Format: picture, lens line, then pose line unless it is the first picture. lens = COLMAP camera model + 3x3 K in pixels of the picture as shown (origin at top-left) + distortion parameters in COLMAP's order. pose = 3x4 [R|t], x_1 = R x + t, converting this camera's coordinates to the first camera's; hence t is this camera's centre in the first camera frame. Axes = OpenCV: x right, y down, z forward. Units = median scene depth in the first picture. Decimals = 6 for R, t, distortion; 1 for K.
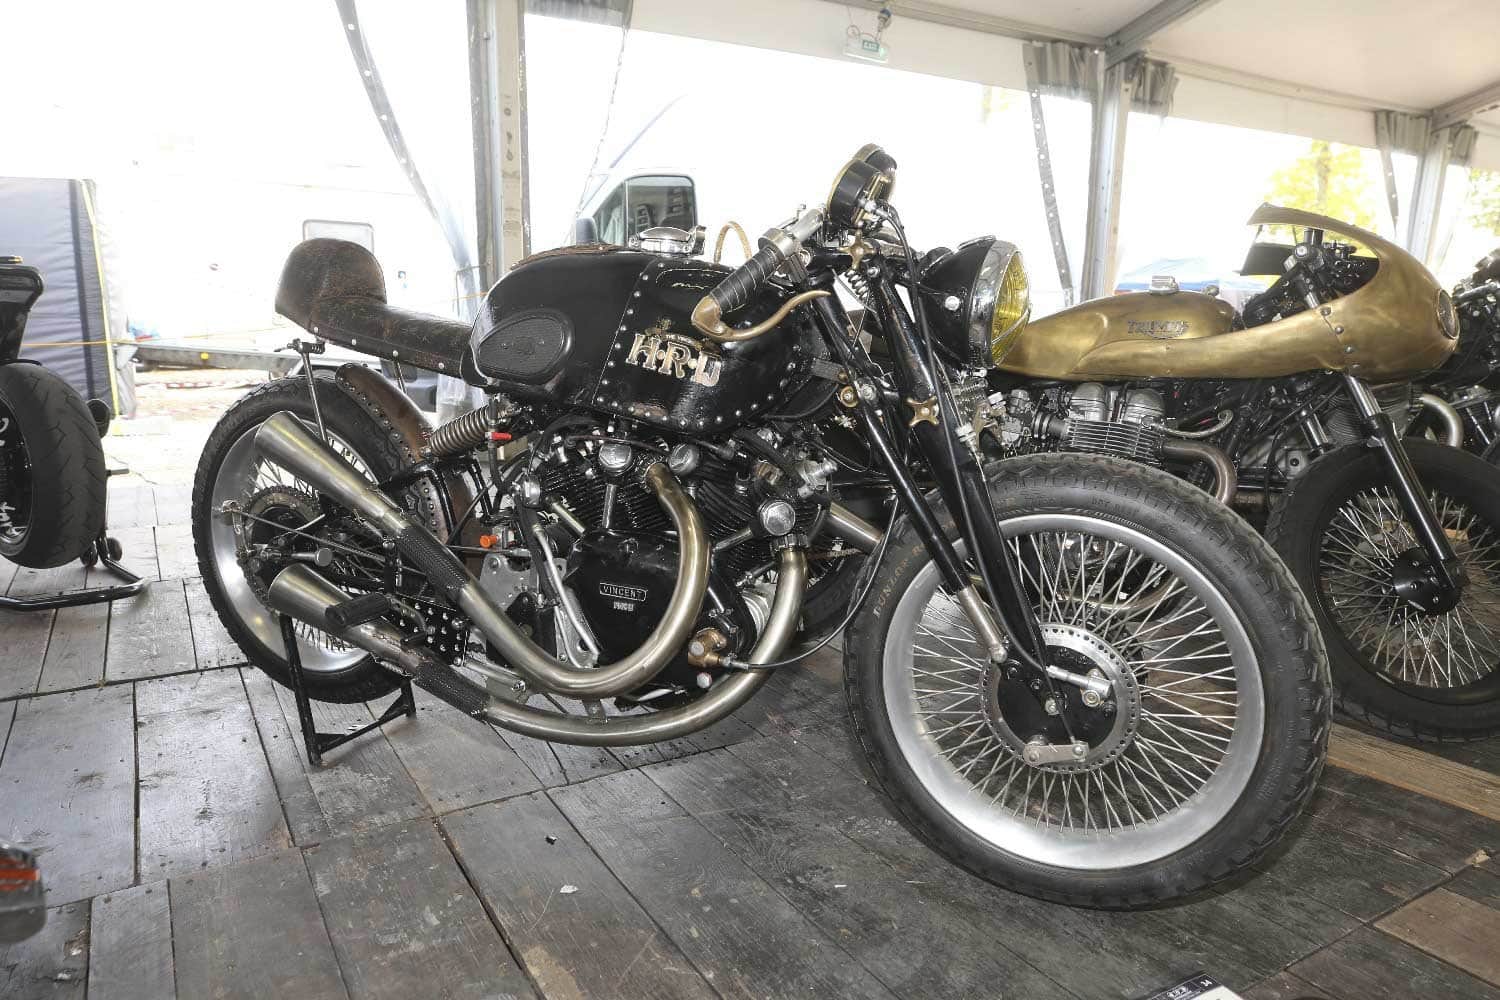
lens RADIAL K [[1023.4, 0, 748.5], [0, 1023.4, 492.1], [0, 0, 1]] dist [-0.001298, 0.019374]
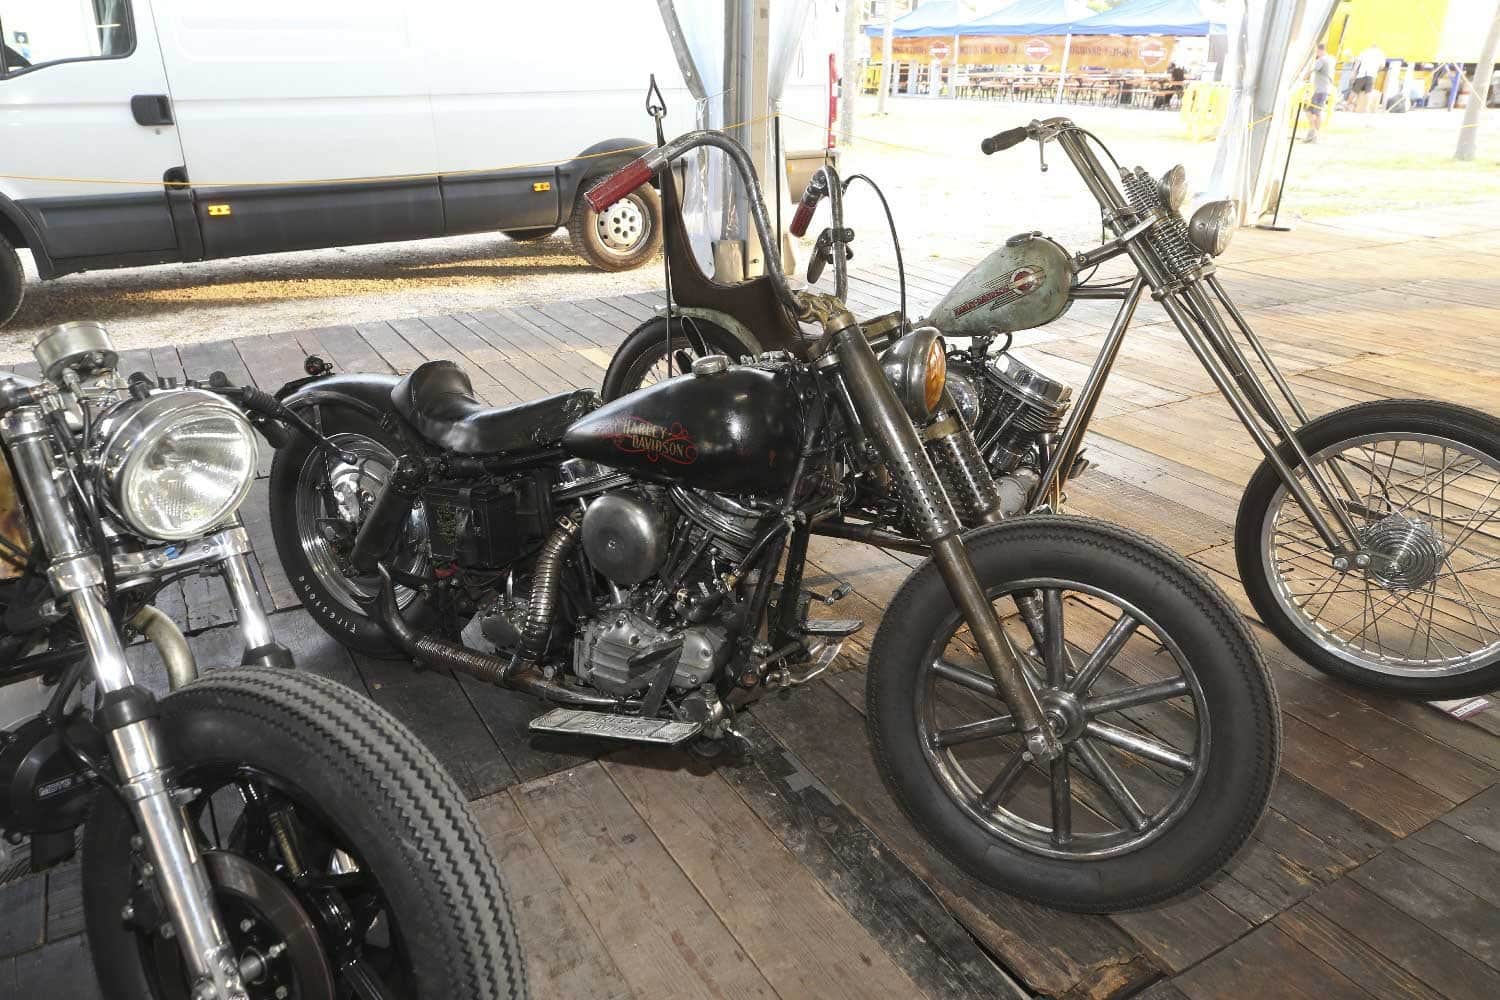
lens RADIAL K [[1084.0, 0, 752.9], [0, 1084.0, 497.5], [0, 0, 1]] dist [0.004477, 0.021660]
pose [[0.999997, 0.002272, -0.000796, 1.242761], [-0.002042, 0.975571, 0.219676, -0.328624], [0.001276, -0.219674, 0.975573, 0.676504]]
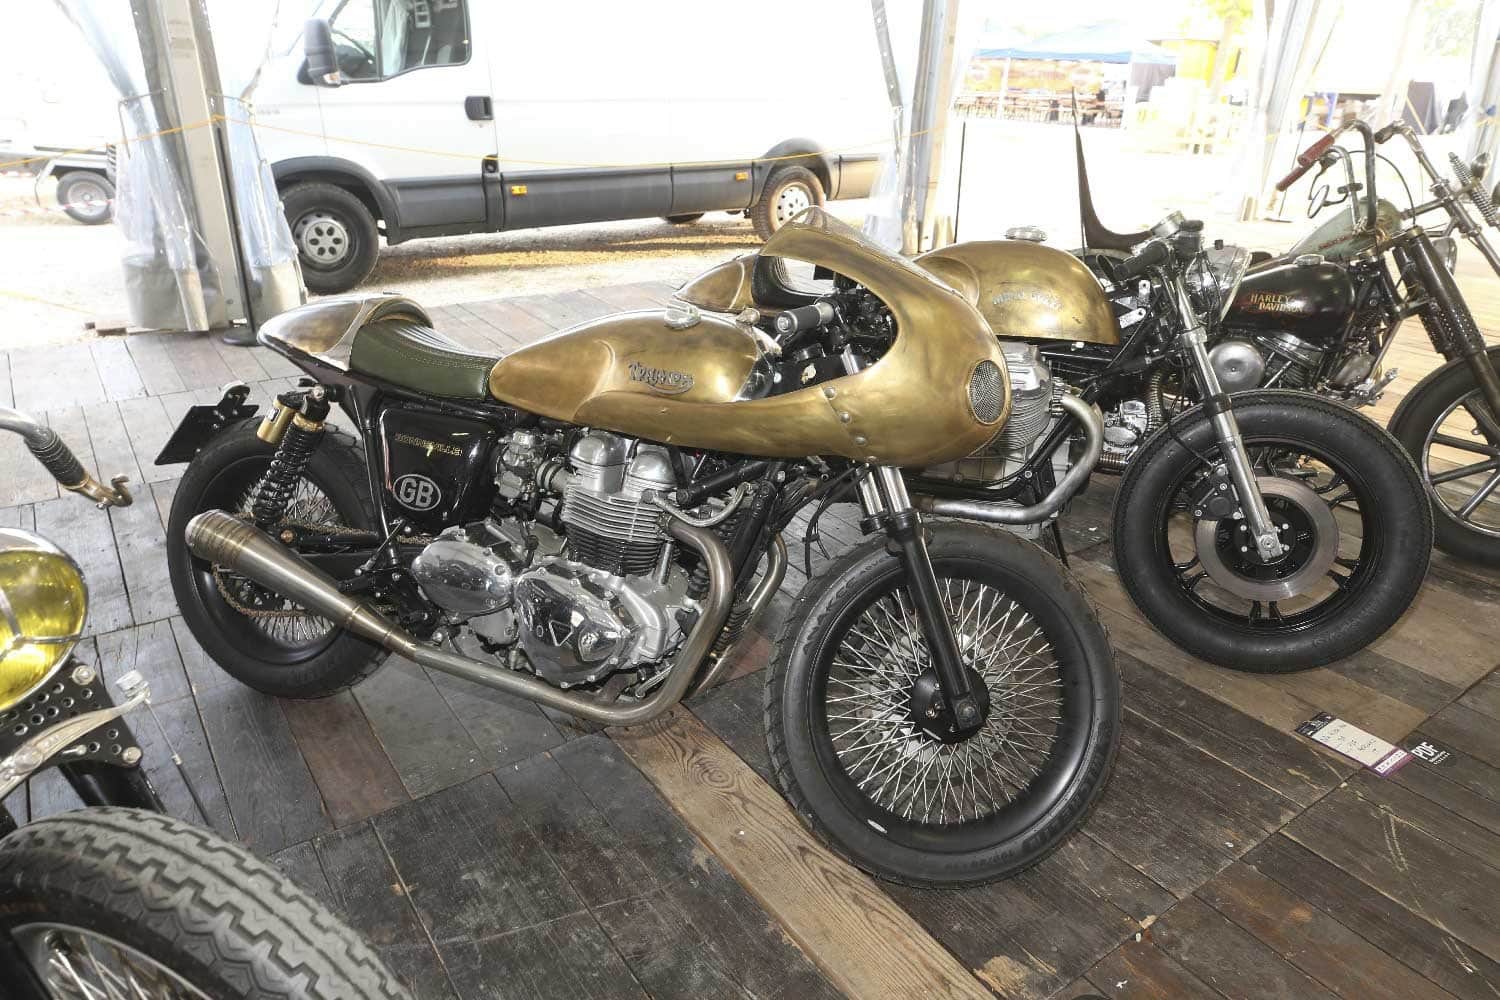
lens RADIAL K [[994.7, 0, 750.0], [0, 994.7, 500.0], [0, 0, 1]] dist [0.003999, 0.007420]
pose [[0.997211, -0.007207, 0.074280, 0.400393], [-0.010806, 0.970893, 0.239270, -0.246330], [-0.073842, -0.239406, 0.968108, 0.238146]]
